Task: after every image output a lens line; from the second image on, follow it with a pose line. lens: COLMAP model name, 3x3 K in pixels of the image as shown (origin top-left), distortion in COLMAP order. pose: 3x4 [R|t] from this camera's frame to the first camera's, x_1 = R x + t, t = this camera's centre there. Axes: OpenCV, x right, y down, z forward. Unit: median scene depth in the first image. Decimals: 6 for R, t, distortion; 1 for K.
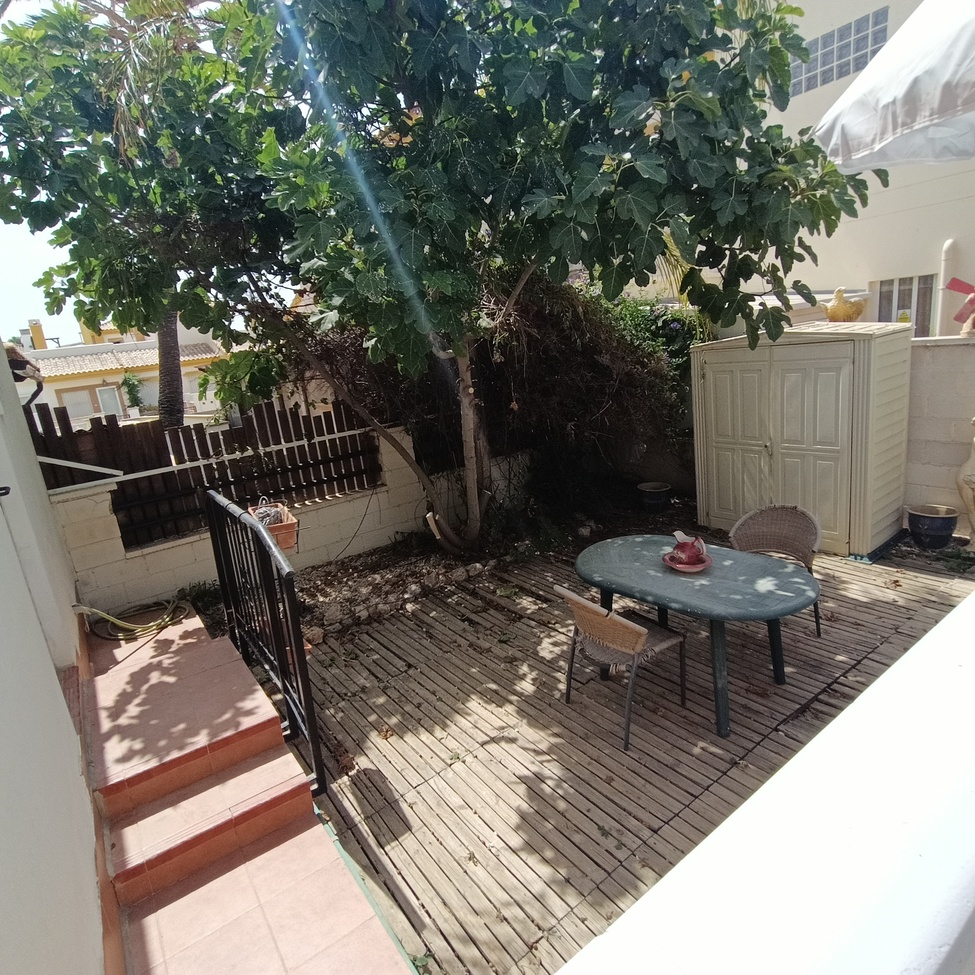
lens RADIAL K [[594.5, 0, 477.9], [0, 594.5, 484.0], [0, 0, 1]] dist [-0.035771, 0.025143]
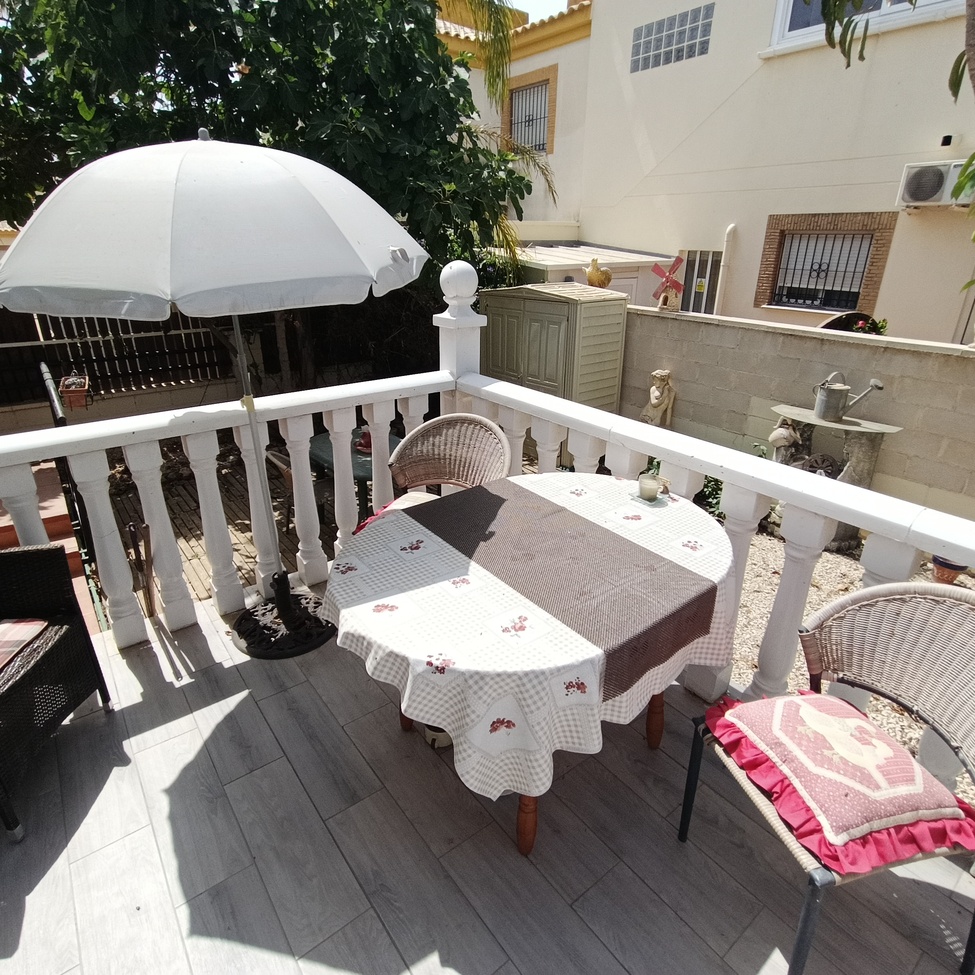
lens RADIAL K [[594.5, 0, 477.9], [0, 594.5, 484.0], [0, 0, 1]] dist [-0.035771, 0.025143]
pose [[0.991978, 0.097202, 0.080818, 0.310073], [-0.107864, 0.984233, 0.140184, -0.007273], [-0.065917, -0.147777, 0.986822, -0.300766]]
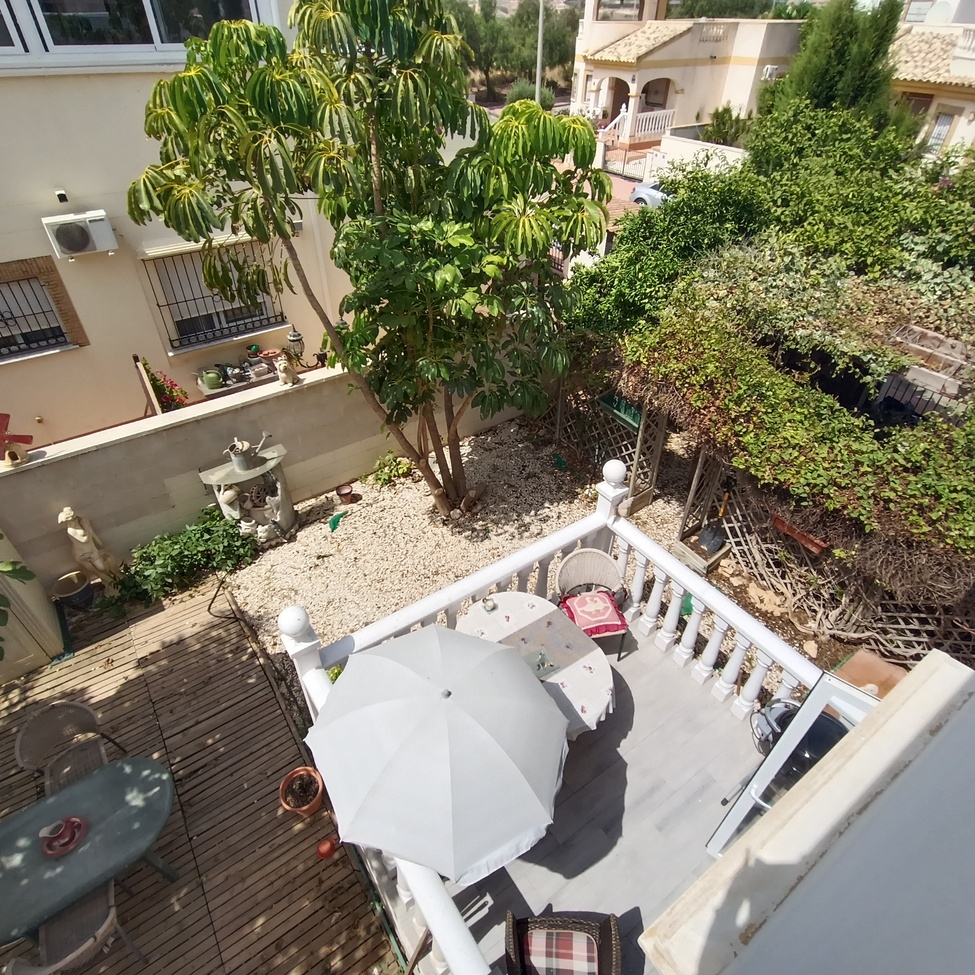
lens RADIAL K [[594.5, 0, 477.9], [0, 594.5, 484.0], [0, 0, 1]] dist [-0.035771, 0.025143]
pose [[0.021330, -0.539951, 0.841426, -0.150885], [0.247683, 0.818235, 0.518791, -0.526949], [-0.968606, 0.197341, 0.151189, -0.088486]]
